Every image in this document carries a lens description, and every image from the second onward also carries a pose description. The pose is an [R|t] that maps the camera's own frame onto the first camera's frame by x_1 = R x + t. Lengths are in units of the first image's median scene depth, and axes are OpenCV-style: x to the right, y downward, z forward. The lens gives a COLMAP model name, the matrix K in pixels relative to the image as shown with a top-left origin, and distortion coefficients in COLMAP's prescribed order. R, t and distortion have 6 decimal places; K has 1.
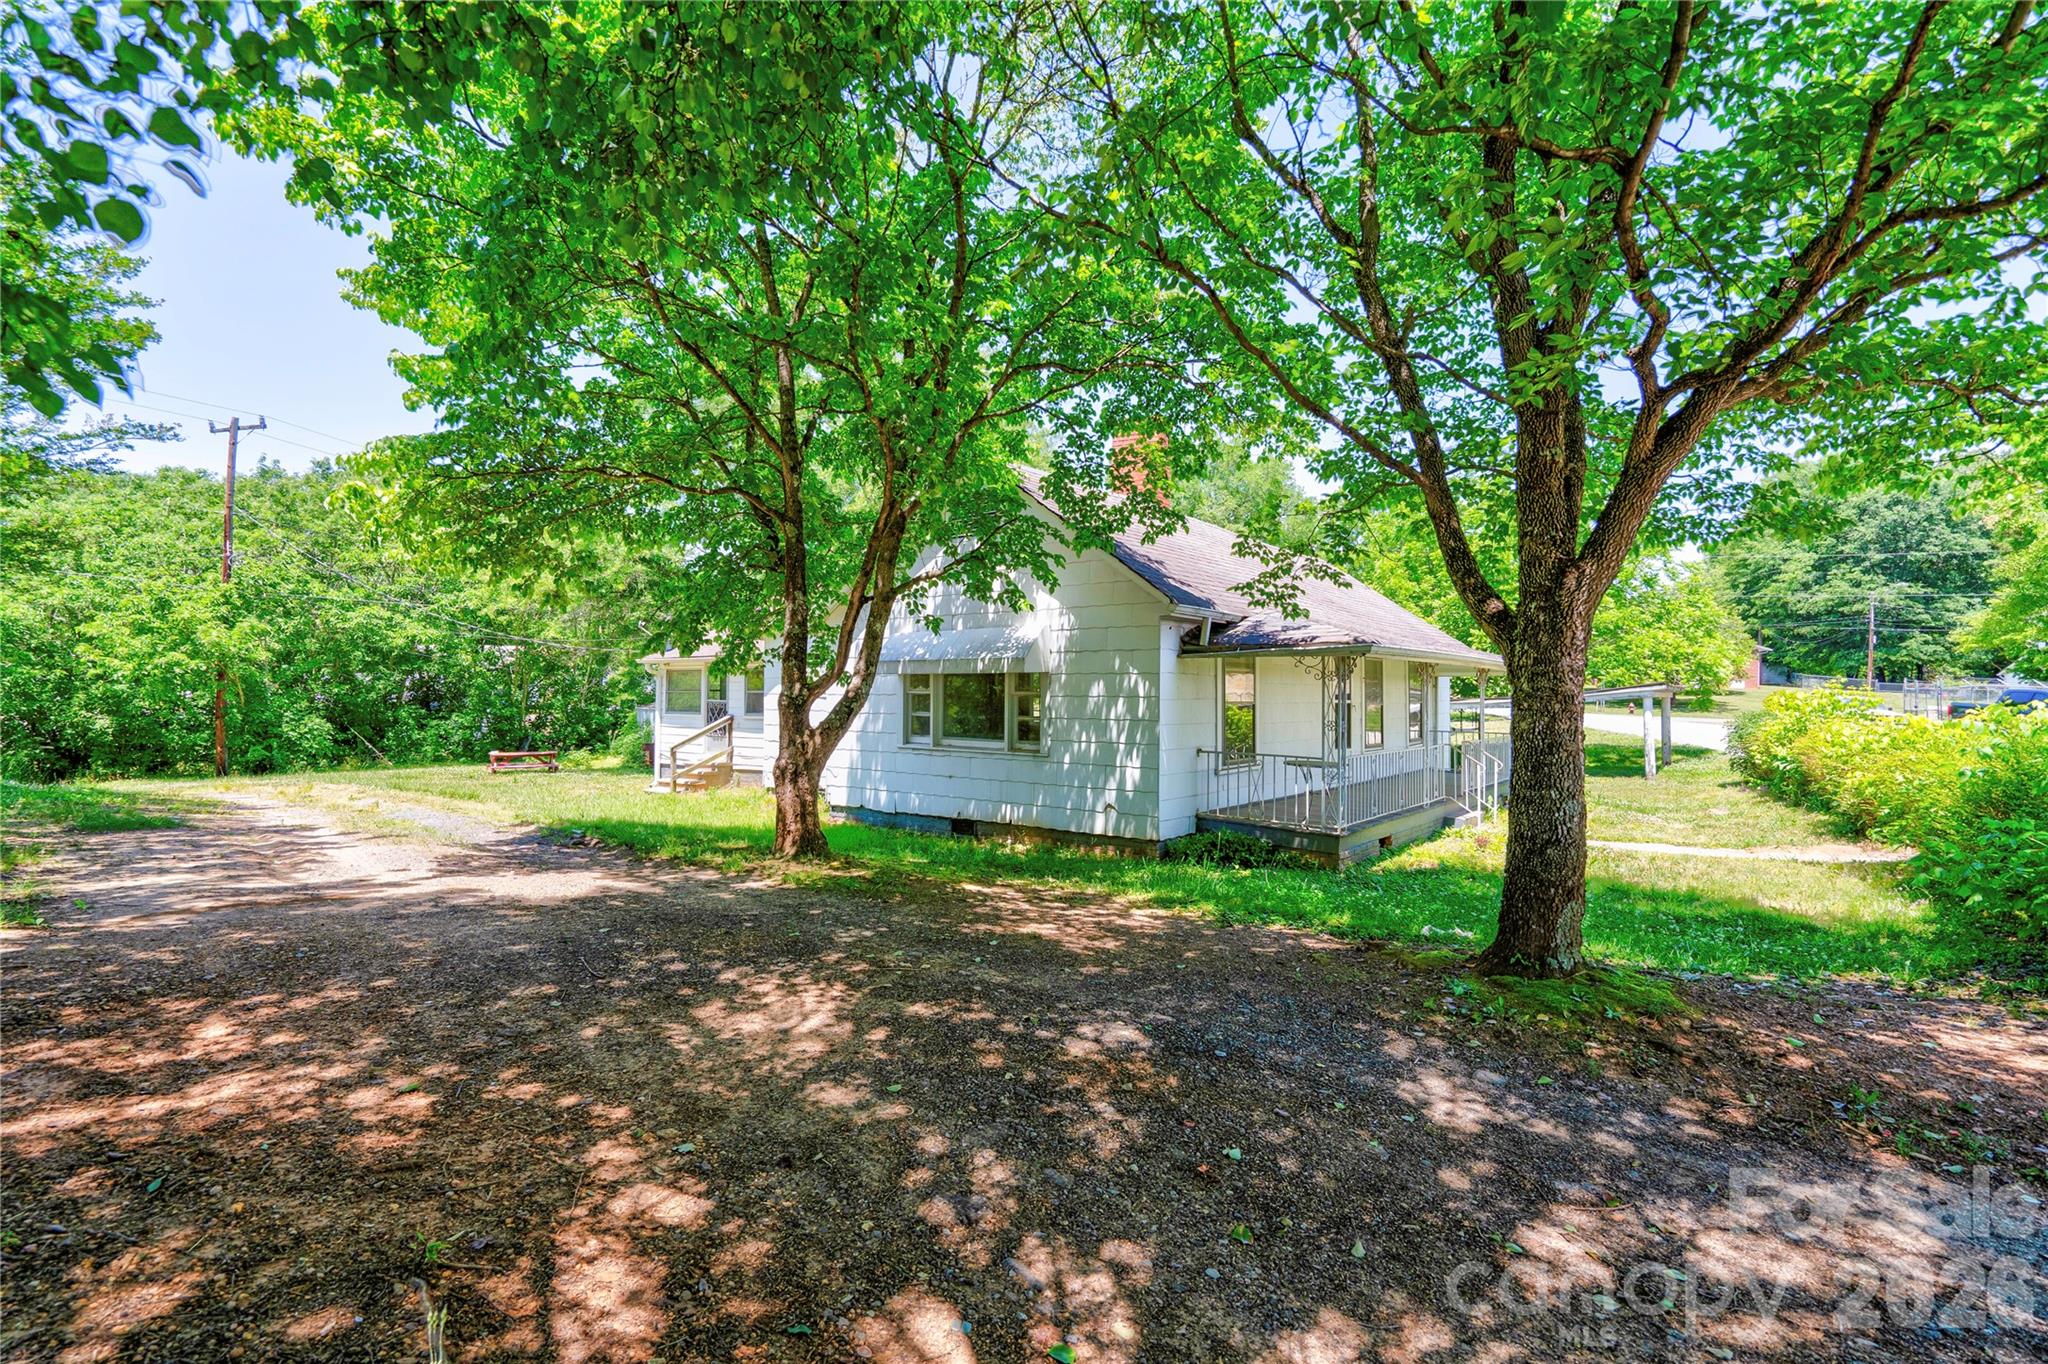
lens RADIAL K [[946.2, 0, 1011.8], [0, 946.2, 666.5], [0, 0, 1]] dist [-0.007366, 0.009883]
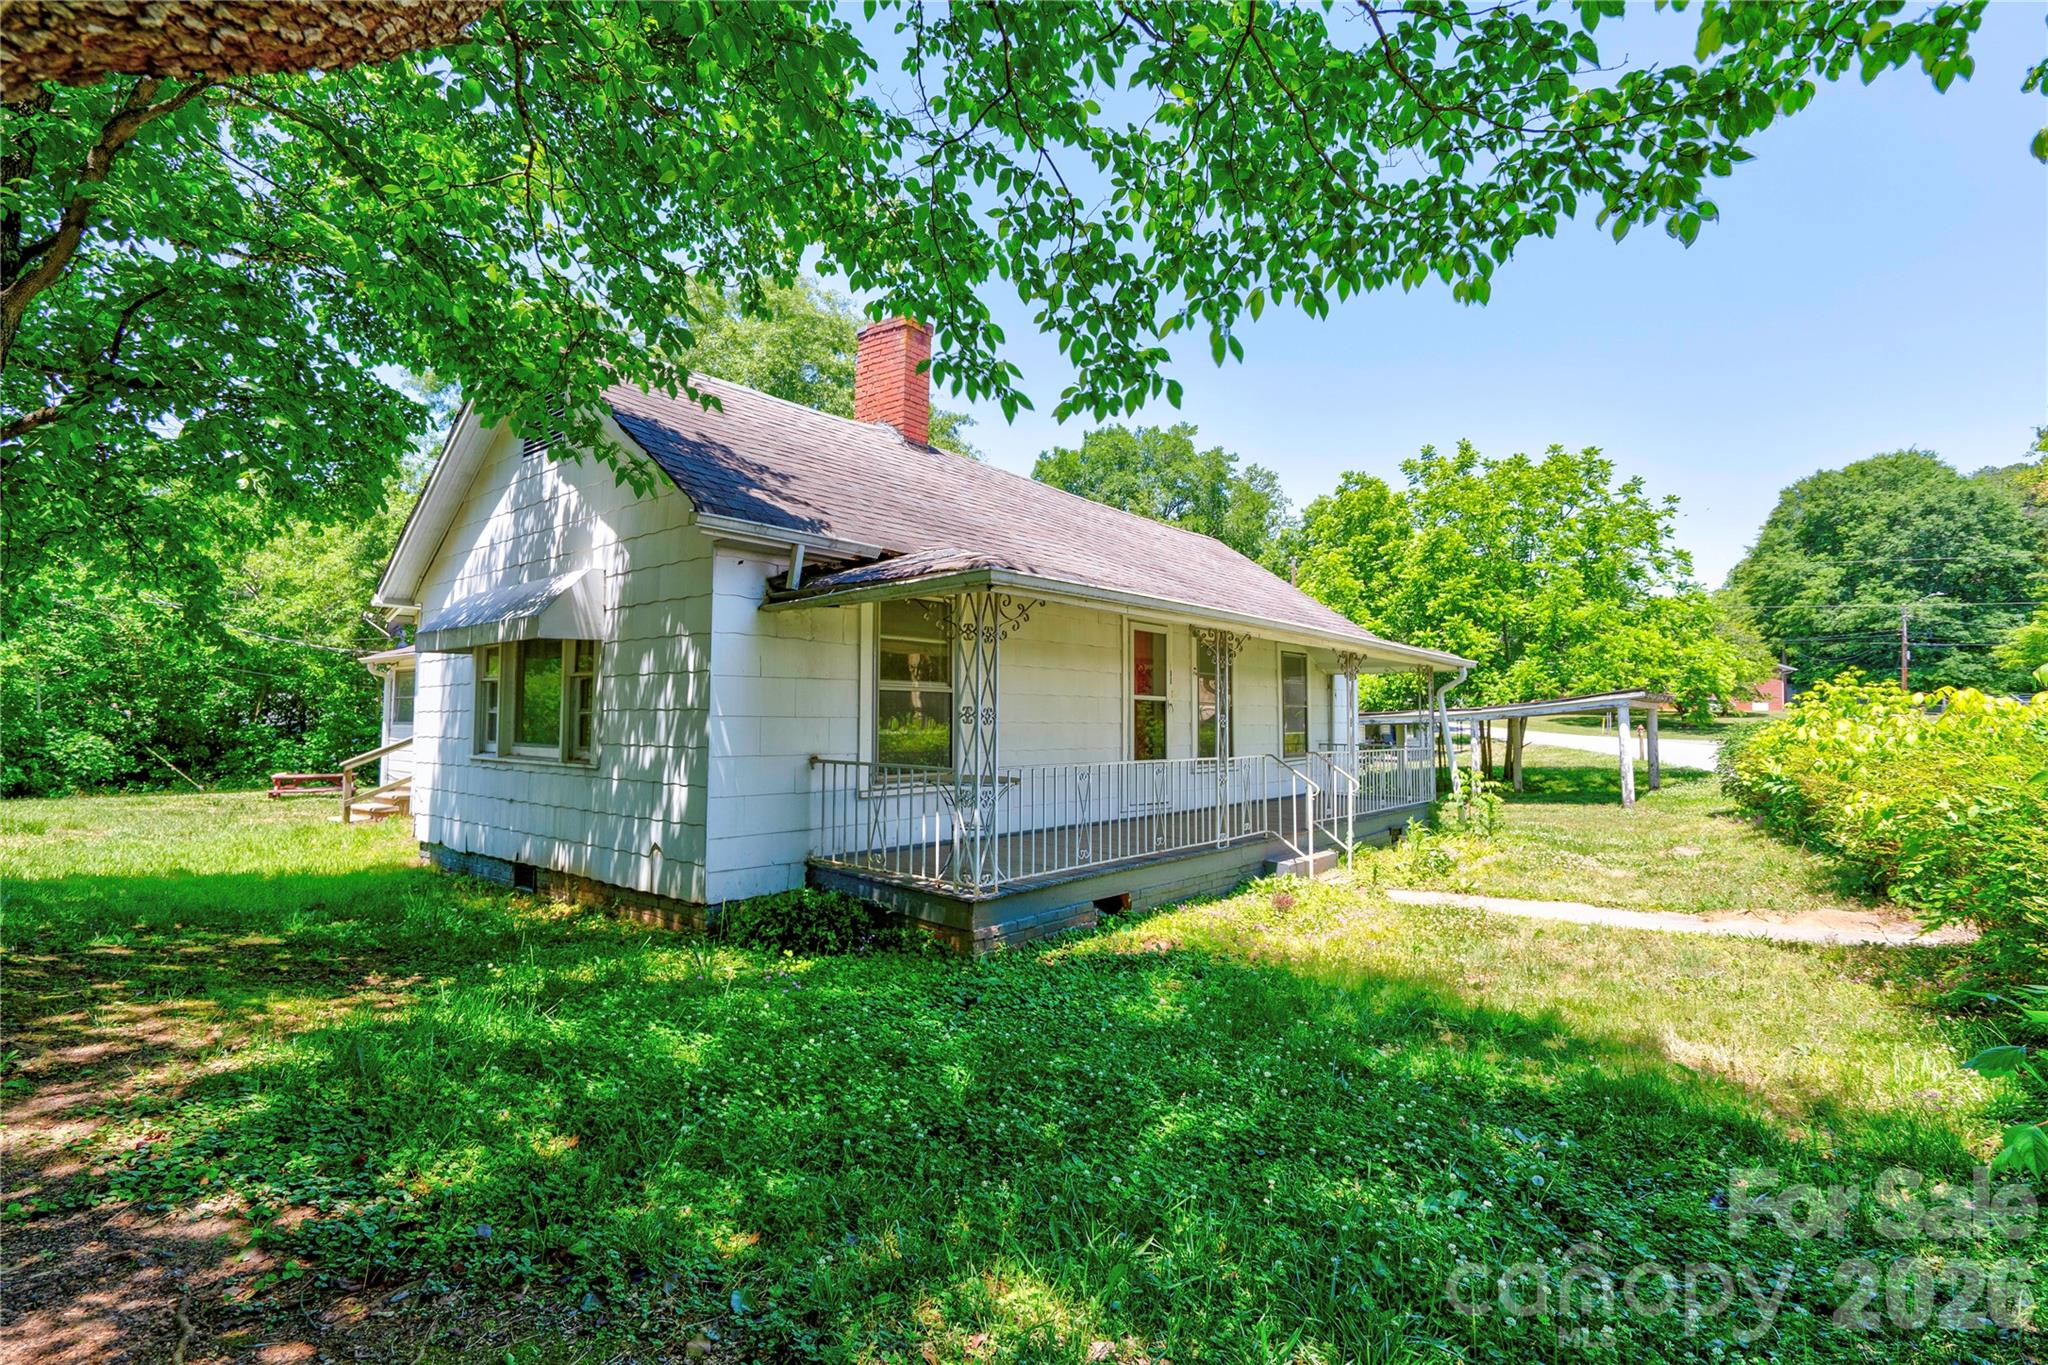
lens RADIAL K [[932.9, 0, 1006.7], [0, 932.9, 676.3], [0, 0, 1]] dist [-0.011575, 0.010148]
pose [[0.999493, -0.002904, -0.031721, 0.185923], [0.002255, 0.999788, -0.020470, 0.024188], [0.031774, 0.020388, 0.999287, 0.198830]]
